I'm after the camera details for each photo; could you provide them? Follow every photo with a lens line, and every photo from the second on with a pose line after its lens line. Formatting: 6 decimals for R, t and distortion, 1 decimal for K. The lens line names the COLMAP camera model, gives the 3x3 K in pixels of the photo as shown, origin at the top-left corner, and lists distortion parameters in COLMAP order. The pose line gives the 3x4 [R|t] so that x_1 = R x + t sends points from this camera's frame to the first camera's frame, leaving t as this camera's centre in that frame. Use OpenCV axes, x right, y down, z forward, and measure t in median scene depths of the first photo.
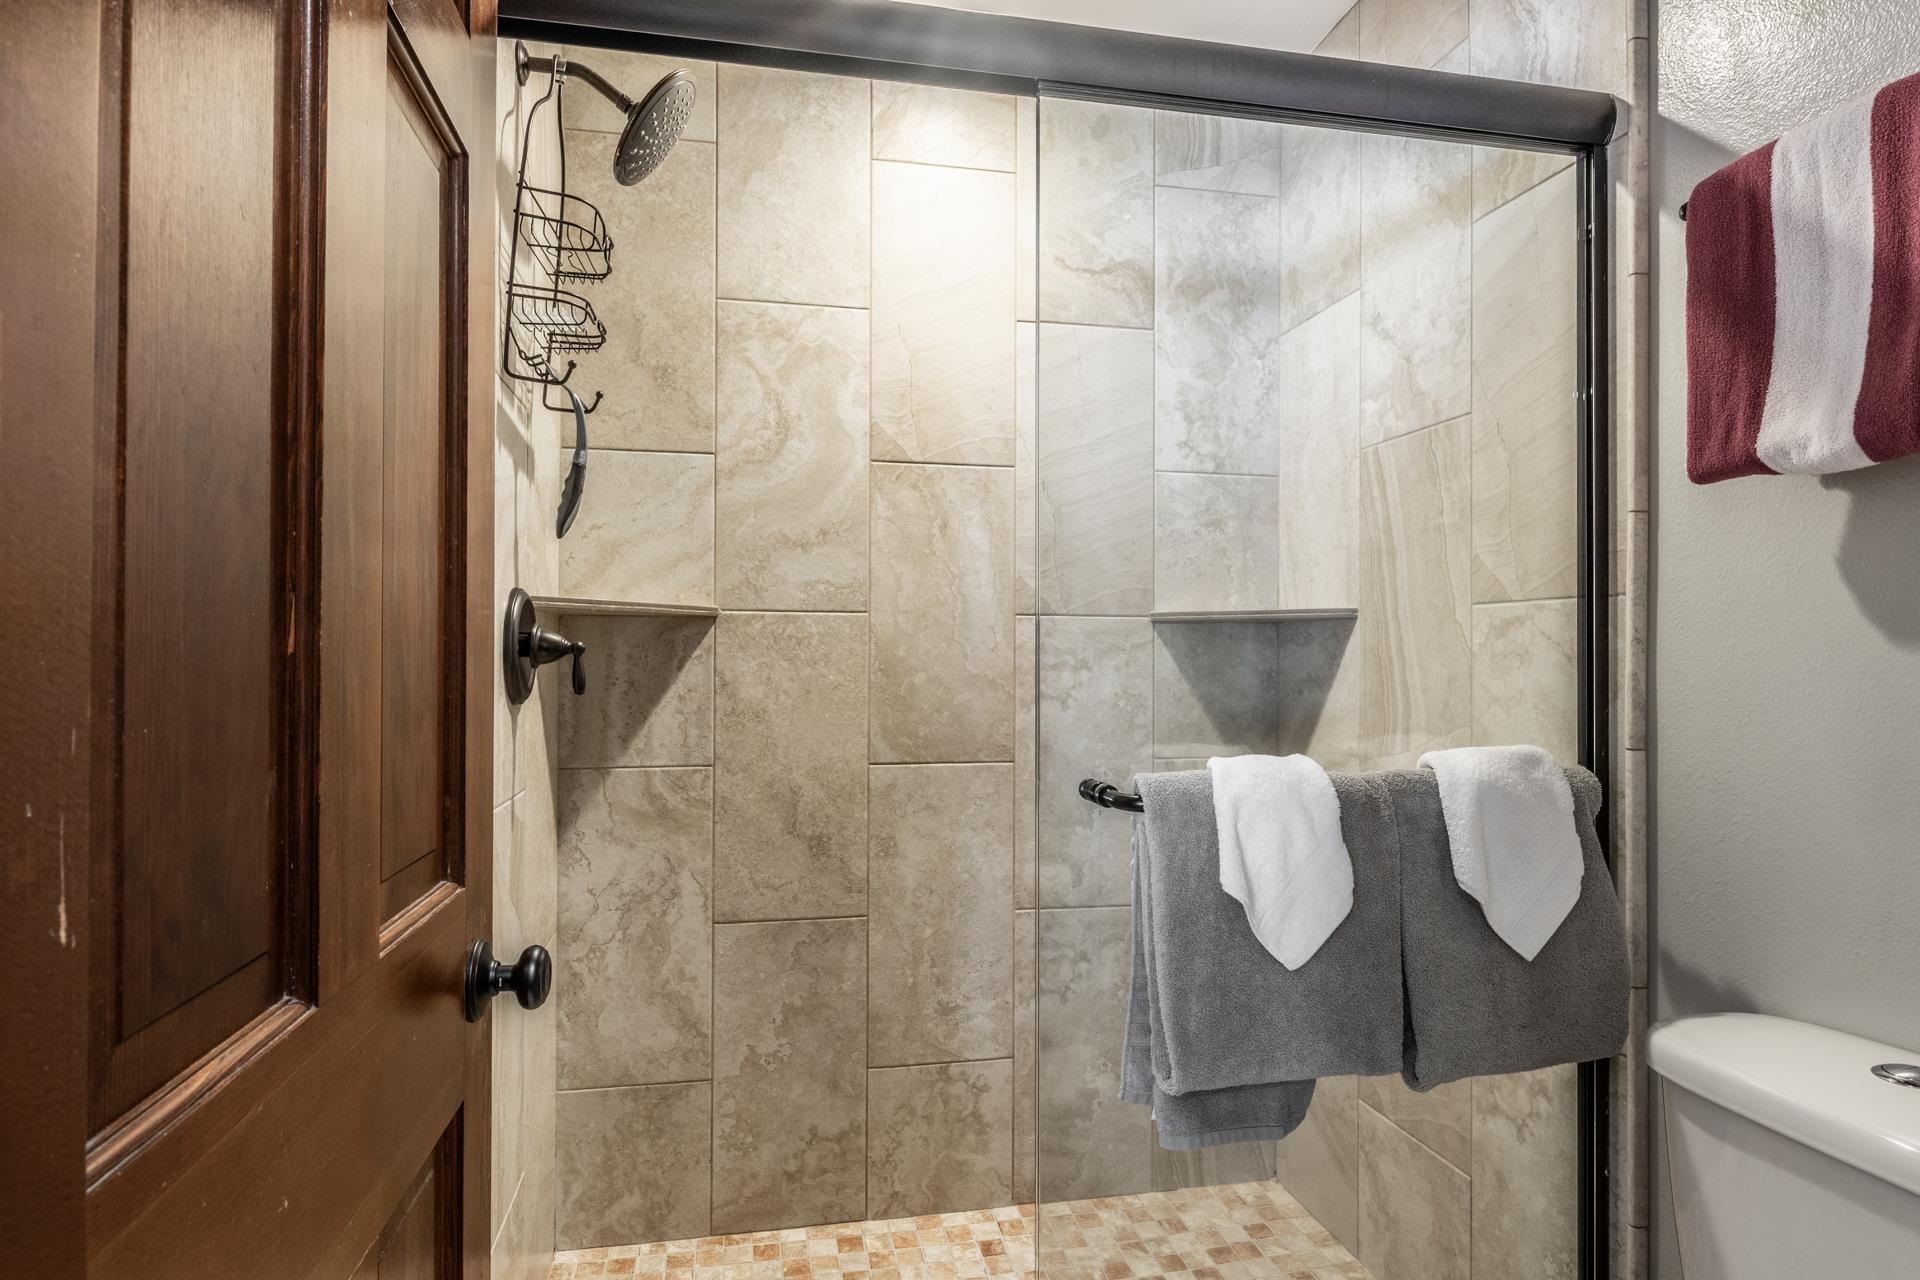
lens RADIAL K [[1042.1, 0, 936.0], [0, 1042.1, 643.5], [0, 0, 1]] dist [-0.003137, -0.000995]
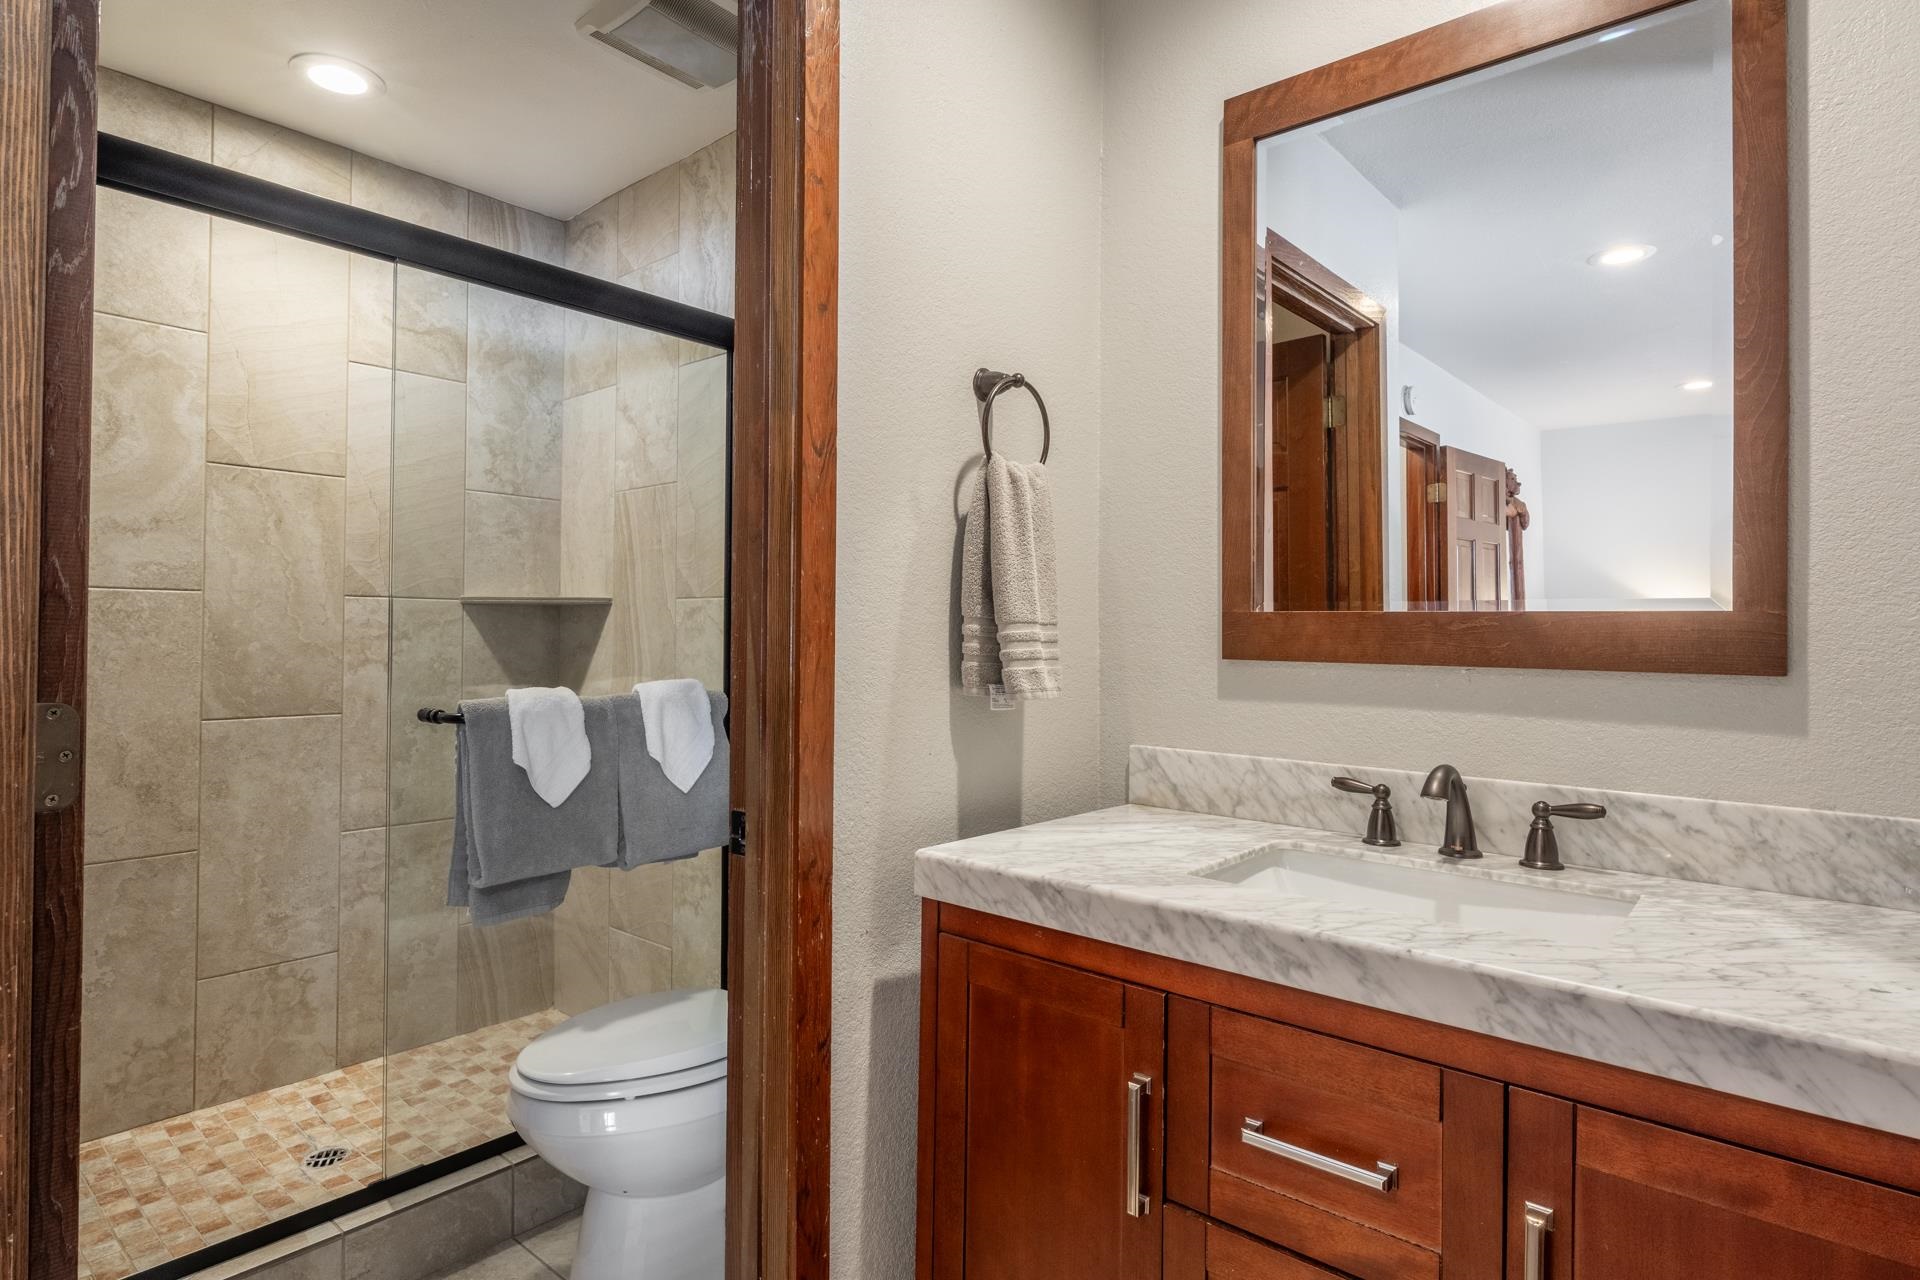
lens RADIAL K [[1019.8, 0, 942.8], [0, 1019.8, 621.8], [0, 0, 1]] dist [-0.002830, -0.001765]
pose [[0.789102, 0.010174, 0.614178, -0.109739], [-0.011191, 0.999935, -0.002186, -0.001790], [-0.614160, -0.005149, 0.789164, -0.413215]]
